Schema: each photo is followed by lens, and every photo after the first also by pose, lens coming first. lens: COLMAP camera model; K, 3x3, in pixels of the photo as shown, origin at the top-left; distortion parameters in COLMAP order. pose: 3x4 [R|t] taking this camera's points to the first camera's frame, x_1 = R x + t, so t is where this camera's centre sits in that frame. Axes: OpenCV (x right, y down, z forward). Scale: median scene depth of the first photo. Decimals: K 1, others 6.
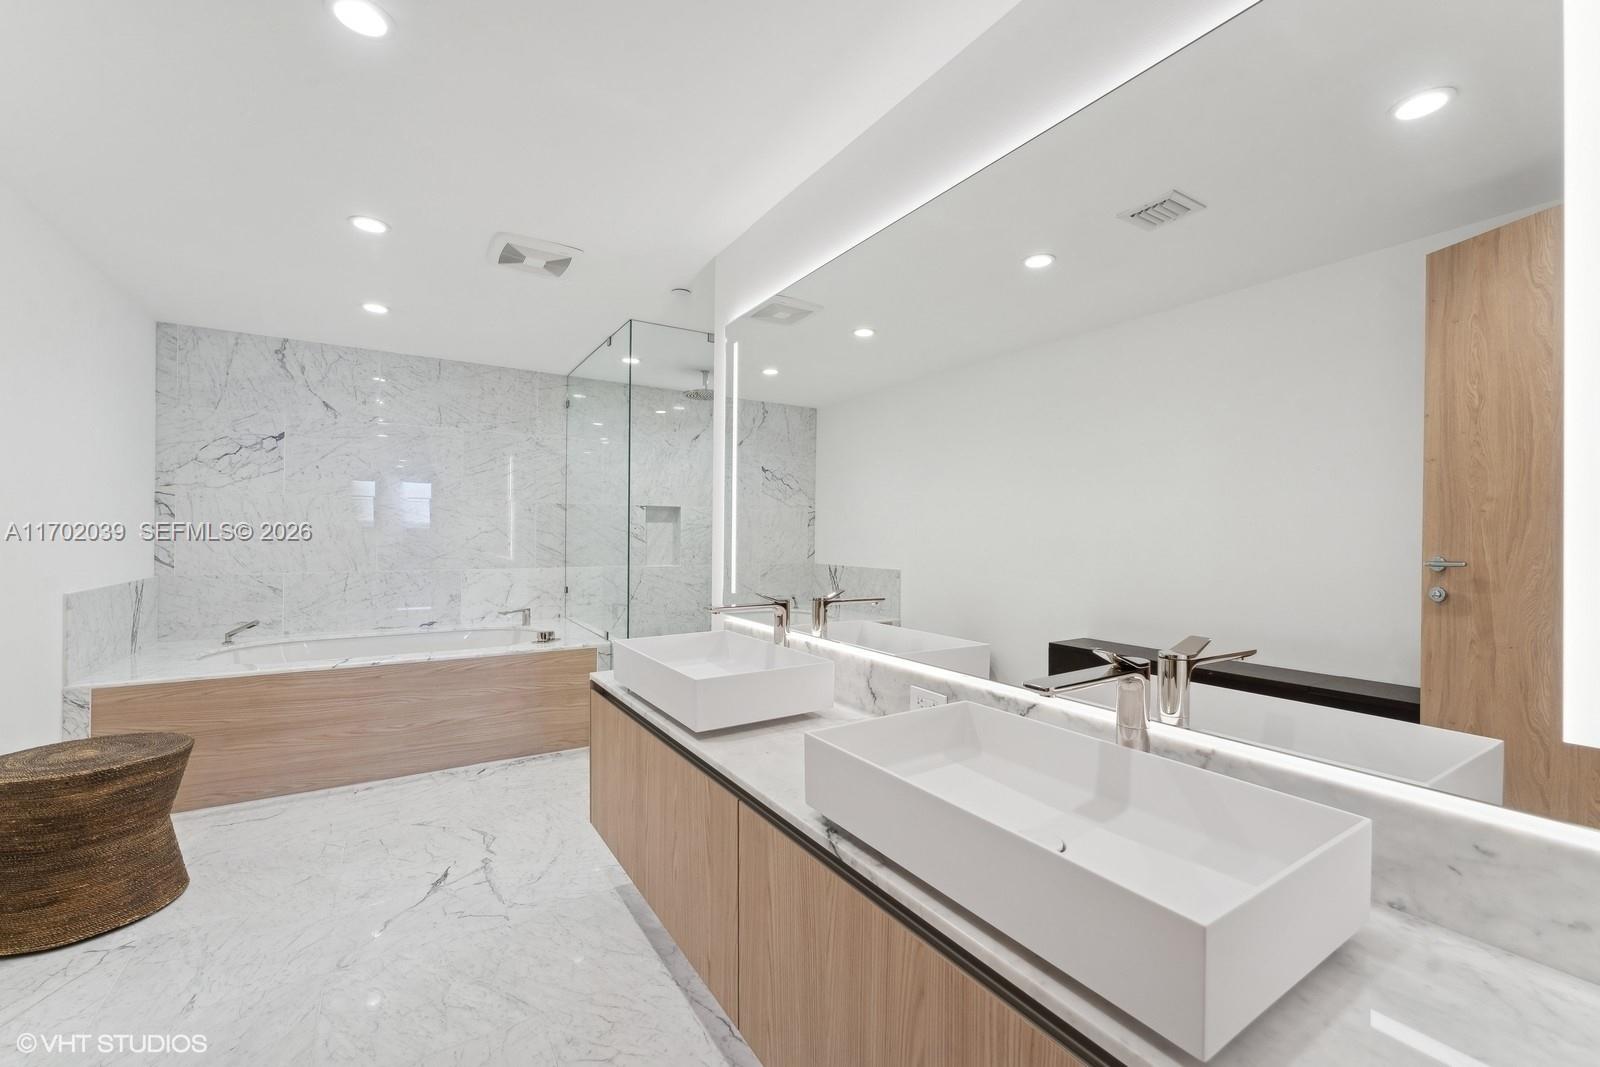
lens RADIAL K [[656.1, 0, 798.4], [0, 656.1, 531.7], [0, 0, 1]] dist [-0.007122, 0.000572]
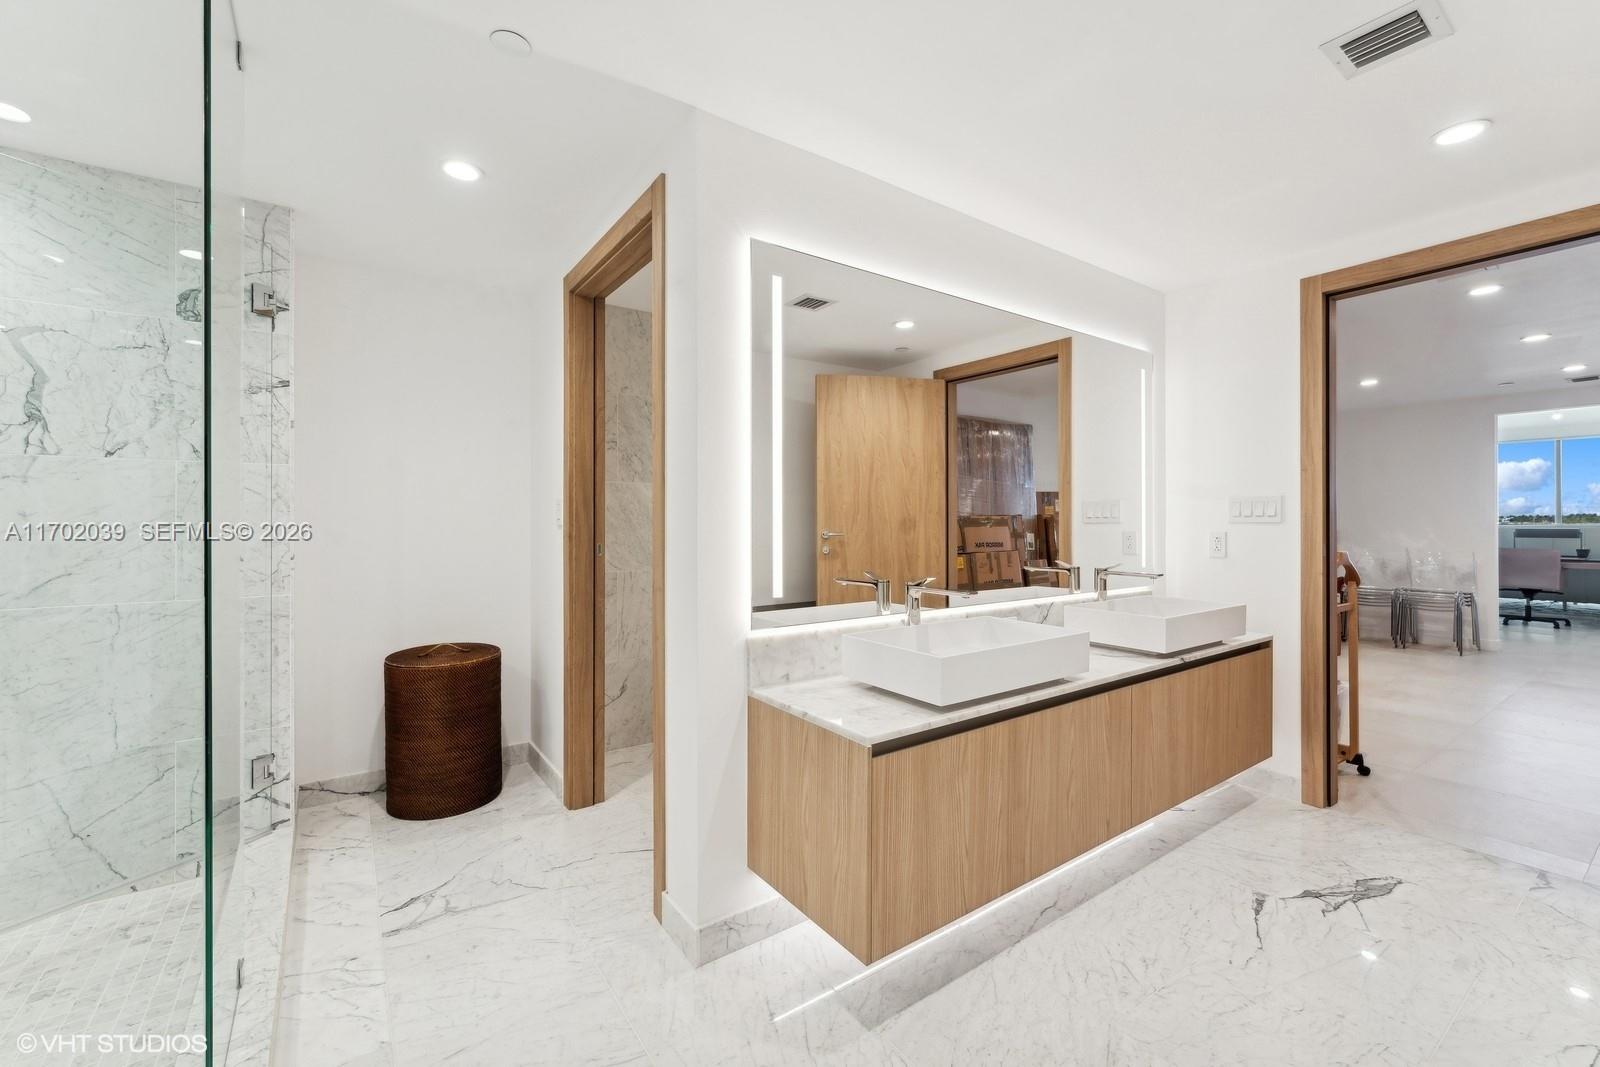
lens RADIAL K [[656.1, 0, 797.4], [0, 656.1, 538.2], [0, 0, 1]] dist [-0.007122, 0.000572]
pose [[-0.041820, -0.046384, 0.998048, -1.107112], [-0.007916, 0.998906, 0.046093, -0.033477], [-0.999094, -0.005973, -0.042141, 1.270546]]
